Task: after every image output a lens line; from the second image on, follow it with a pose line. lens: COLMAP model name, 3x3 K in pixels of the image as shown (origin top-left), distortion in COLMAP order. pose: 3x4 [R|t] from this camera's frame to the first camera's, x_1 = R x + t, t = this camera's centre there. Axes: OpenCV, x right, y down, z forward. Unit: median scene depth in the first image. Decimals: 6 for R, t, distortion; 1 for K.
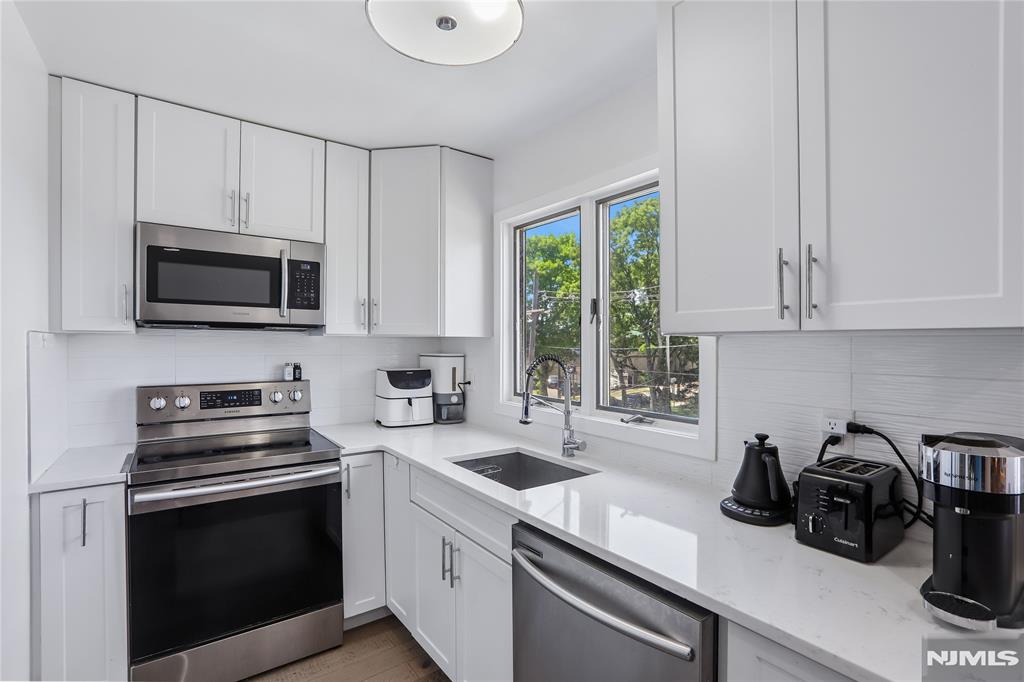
lens RADIAL K [[472.4, 0, 510.4], [0, 472.4, 349.0], [0, 0, 1]] dist [-0.059473, 0.029909]
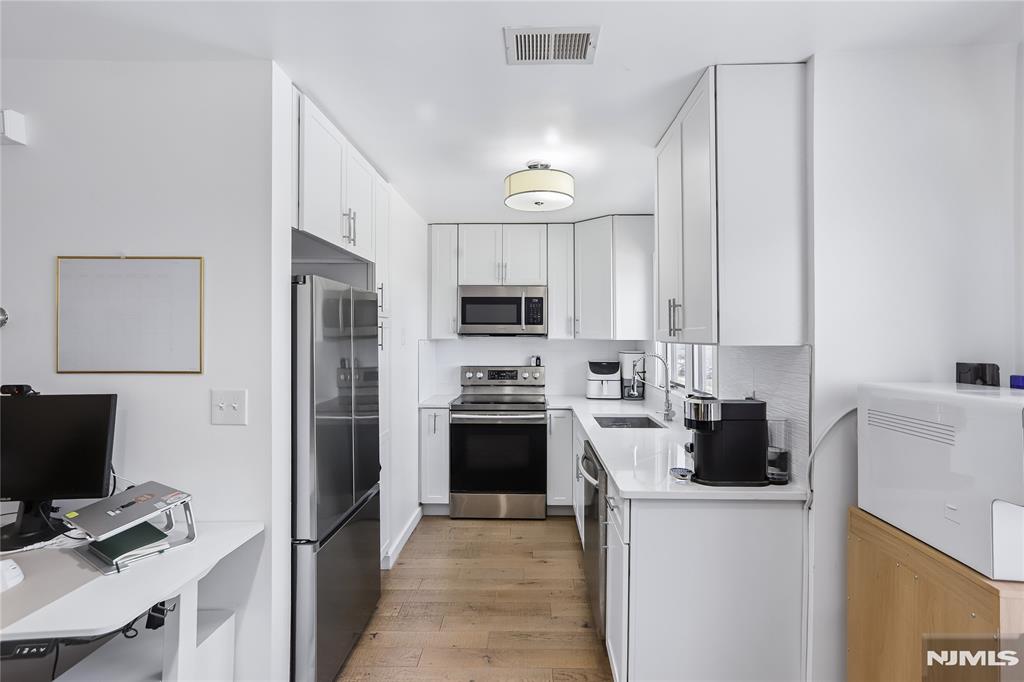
lens RADIAL K [[467.0, 0, 516.9], [0, 467.0, 331.0], [0, 0, 1]] dist [-0.052134, 0.026768]
pose [[0.788152, -0.014551, -0.615309, 0.590212], [-0.003240, 0.999609, -0.027789, -0.013802], [0.615472, 0.023895, 0.787796, -0.419610]]
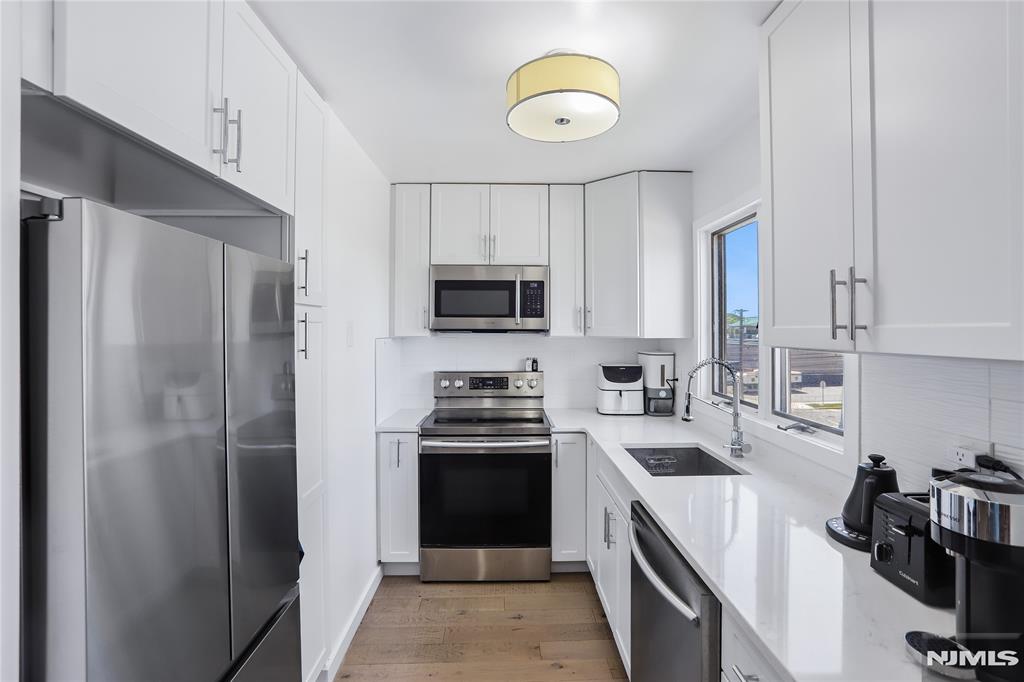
lens RADIAL K [[467.0, 0, 516.9], [0, 467.0, 331.0], [0, 0, 1]] dist [-0.052134, 0.026768]
pose [[0.823074, -0.005182, -0.567910, 0.271381], [-0.002658, 0.999912, -0.012976, -0.031684], [0.567928, 0.012189, 0.822988, -0.103823]]
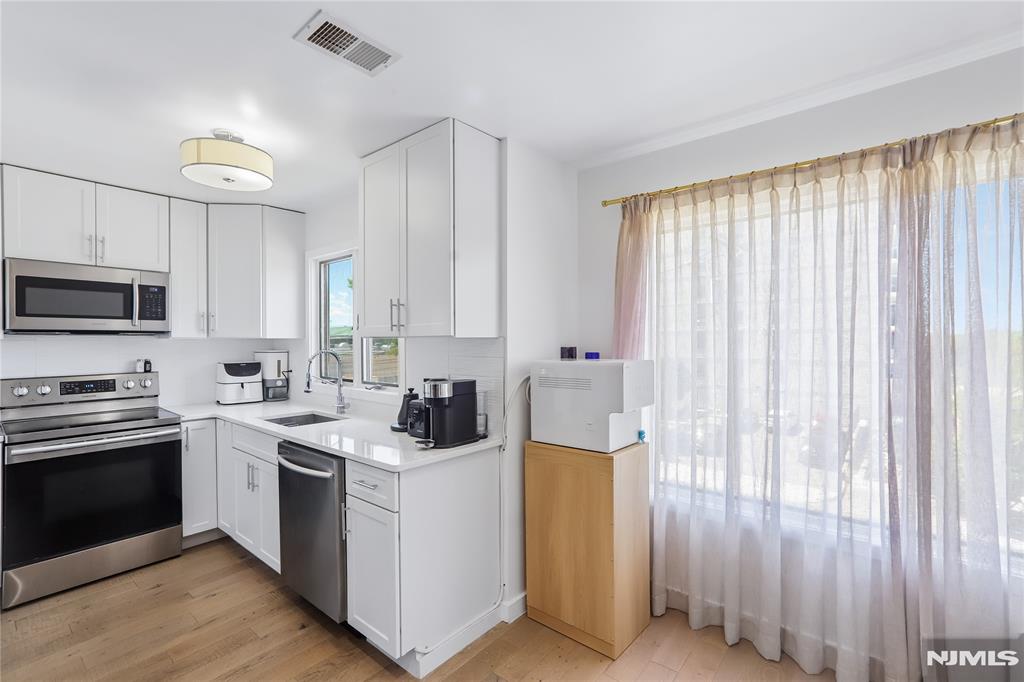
lens RADIAL K [[462.2, 0, 512.2], [0, 462.2, 337.6], [0, 0, 1]] dist [-0.040517, 0.026023]
pose [[0.972259, -0.010380, 0.233678, 0.292392], [0.014271, 0.999786, -0.014967, 0.003028], [-0.233472, 0.017887, 0.972199, -0.586689]]
